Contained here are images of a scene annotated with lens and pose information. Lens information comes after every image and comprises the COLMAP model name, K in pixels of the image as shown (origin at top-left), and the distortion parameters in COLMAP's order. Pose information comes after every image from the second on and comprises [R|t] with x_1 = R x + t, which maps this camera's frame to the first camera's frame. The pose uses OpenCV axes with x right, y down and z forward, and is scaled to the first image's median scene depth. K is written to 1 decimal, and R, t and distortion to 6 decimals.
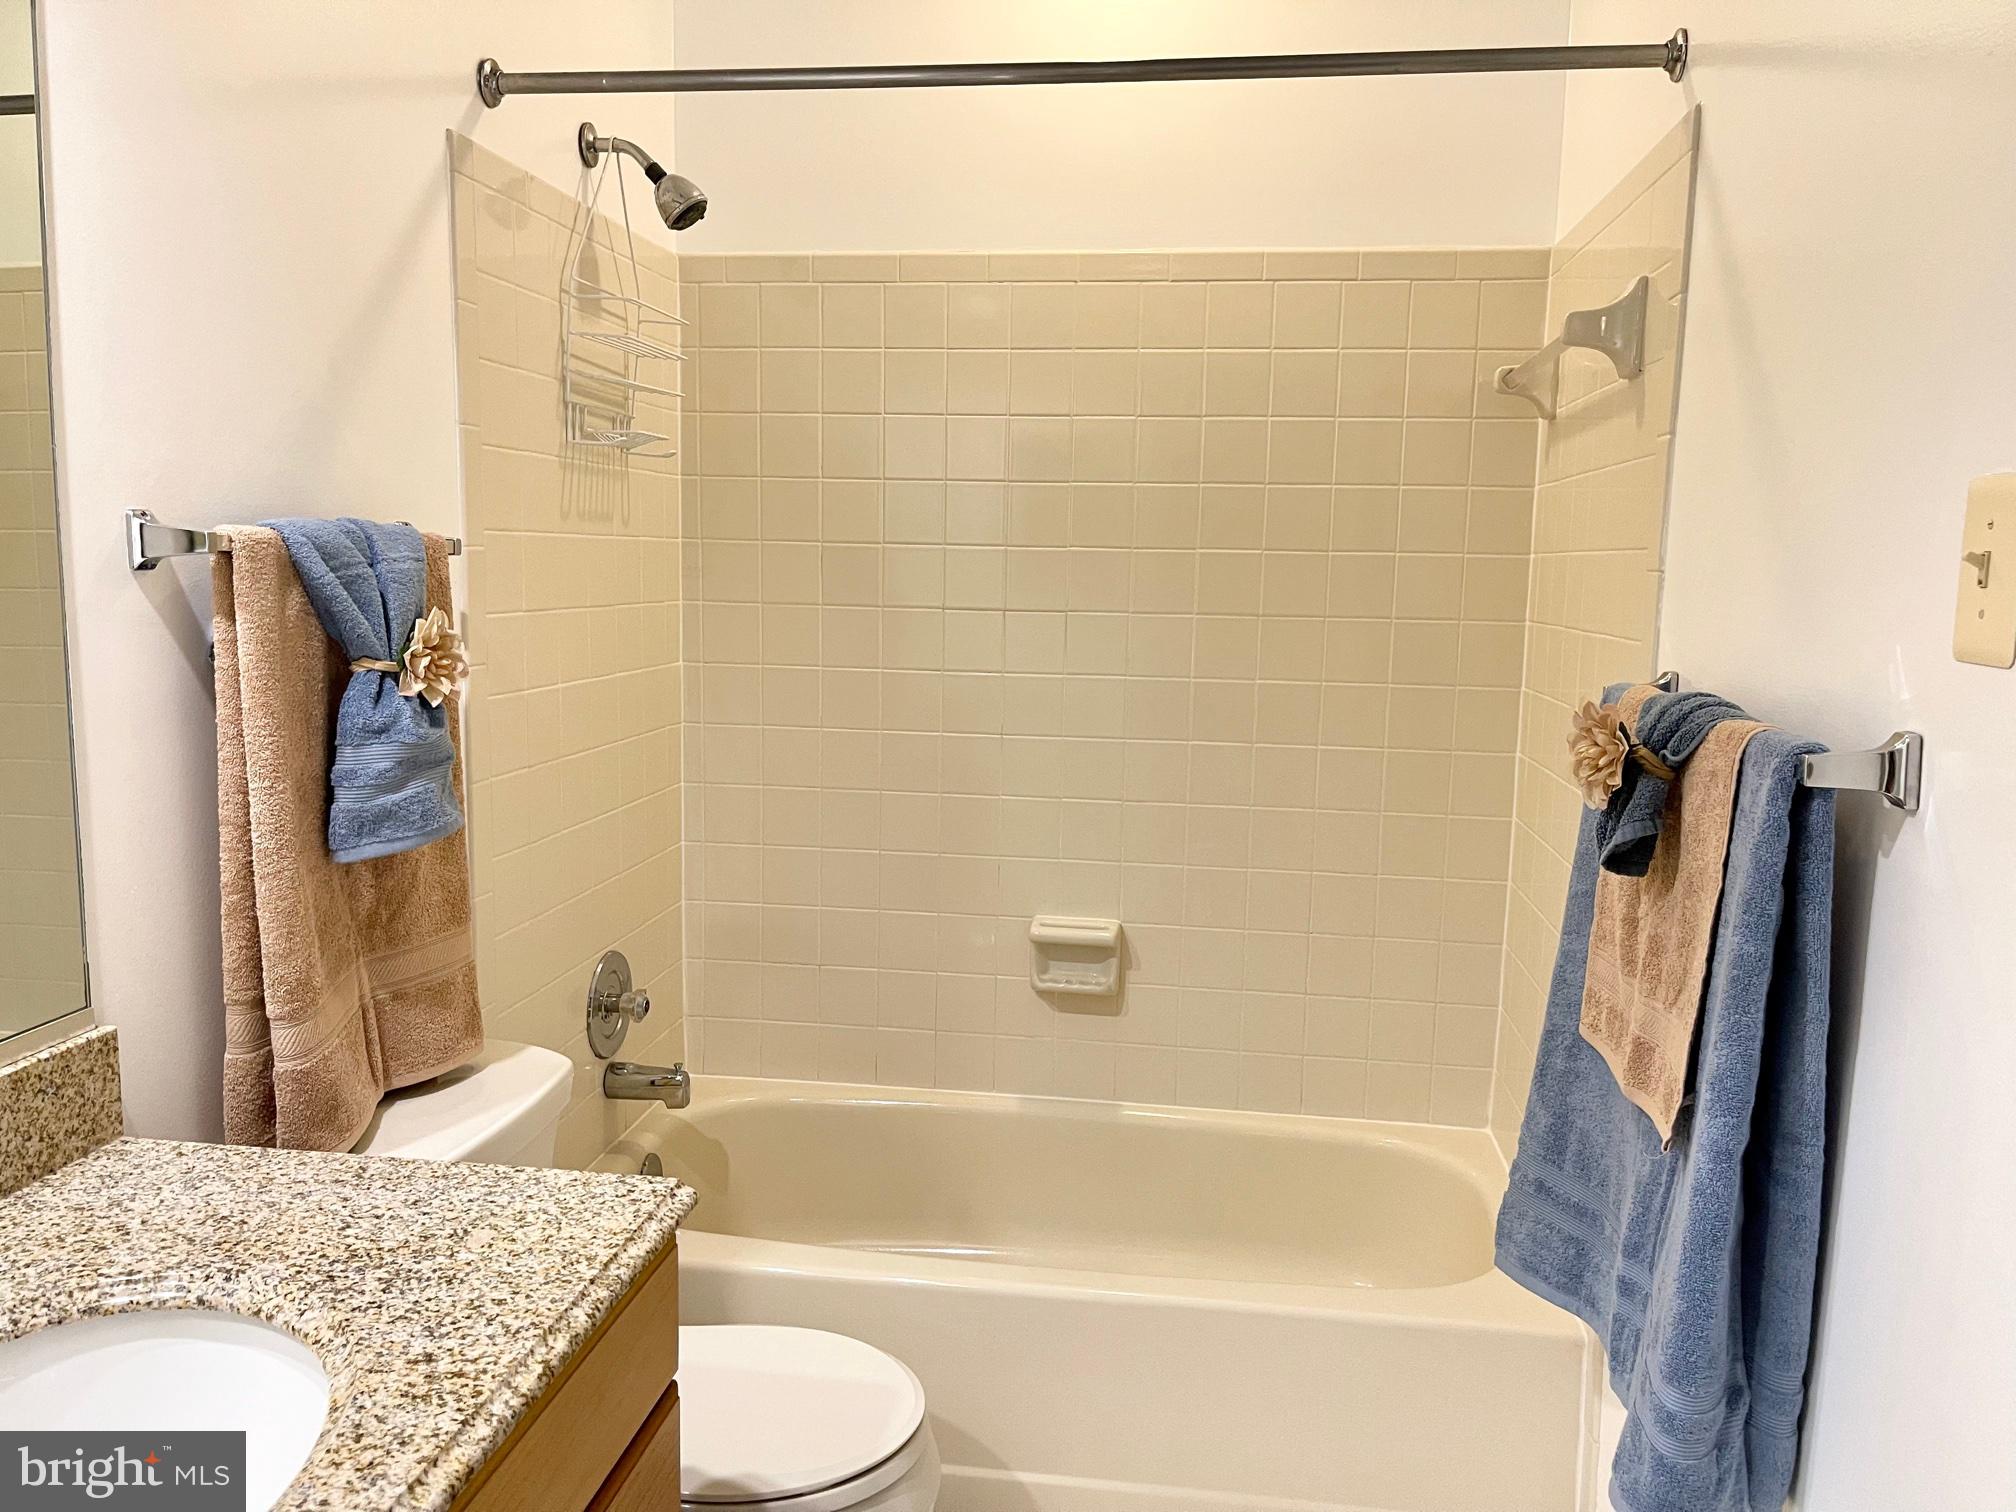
lens RADIAL K [[1519.5, 0, 1014.1], [0, 1519.5, 770.9], [0, 0, 1]] dist [0.062886, -0.094837]
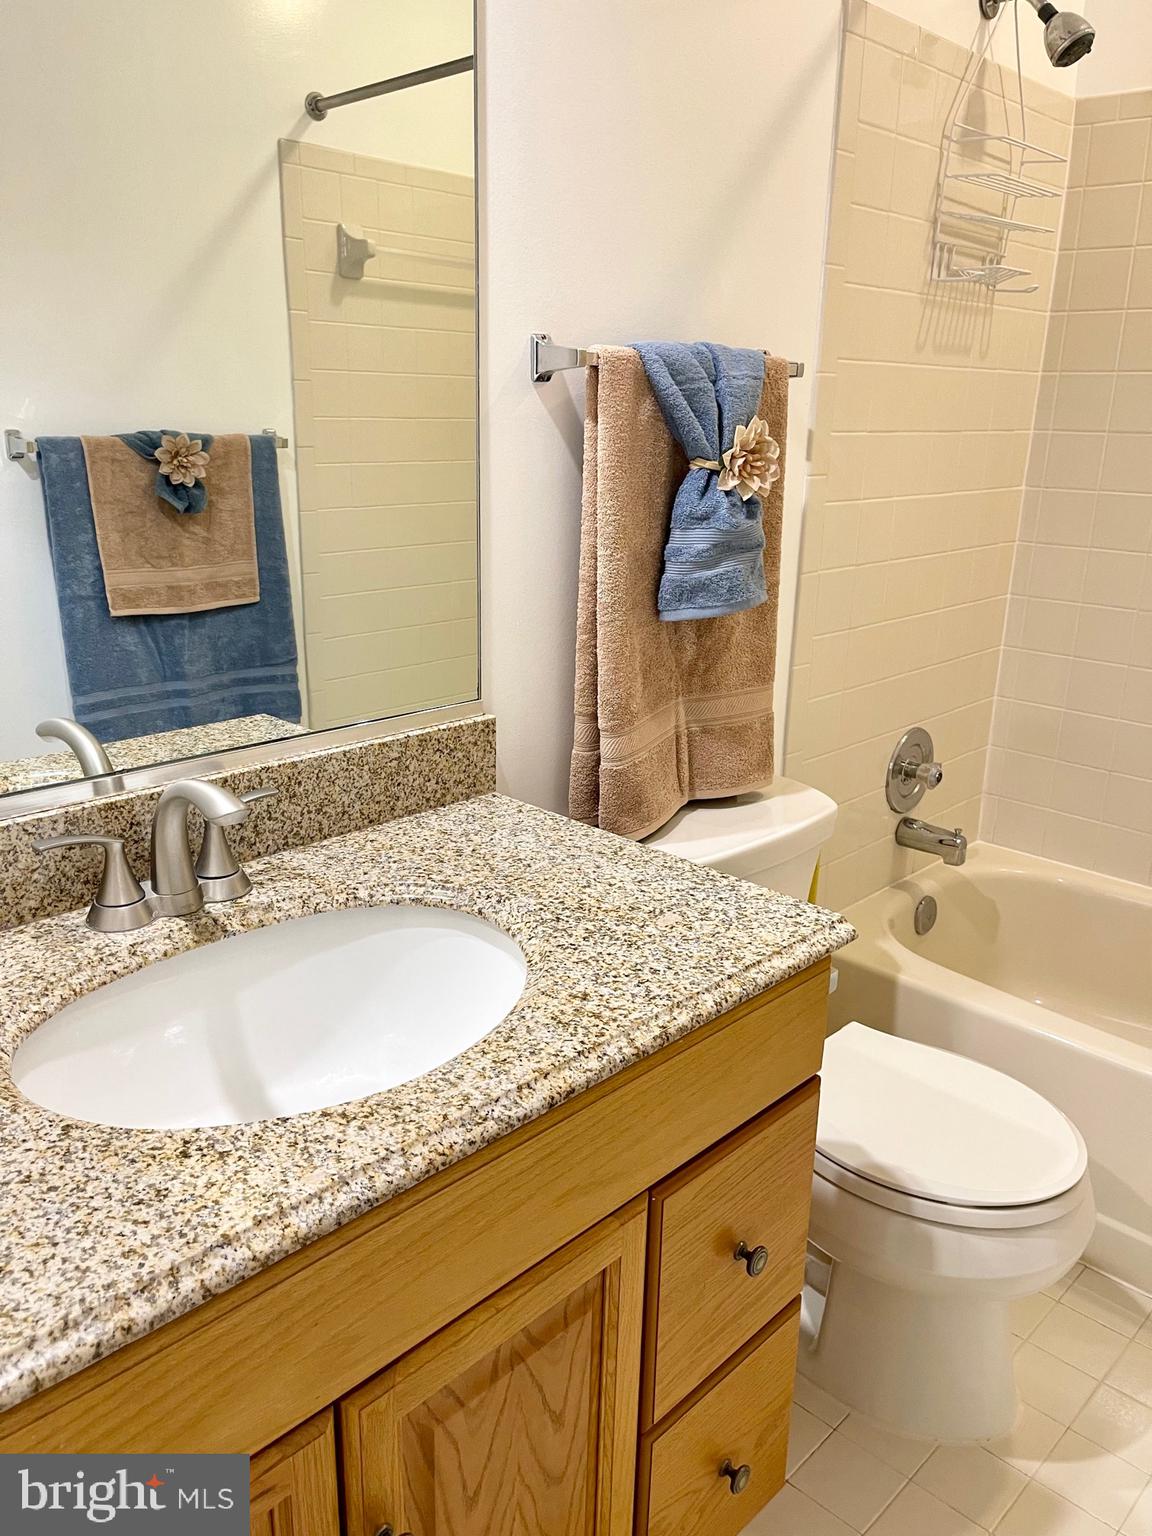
lens RADIAL K [[1157.7, 0, 560.6], [0, 1157.7, 779.4], [0, 0, 1]] dist [0.062886, -0.094837]
pose [[0.797529, 0.178157, -0.576375, 0.083443], [-0.084156, 0.978914, 0.186135, 0.016157], [0.597382, -0.099942, 0.795705, 0.149762]]
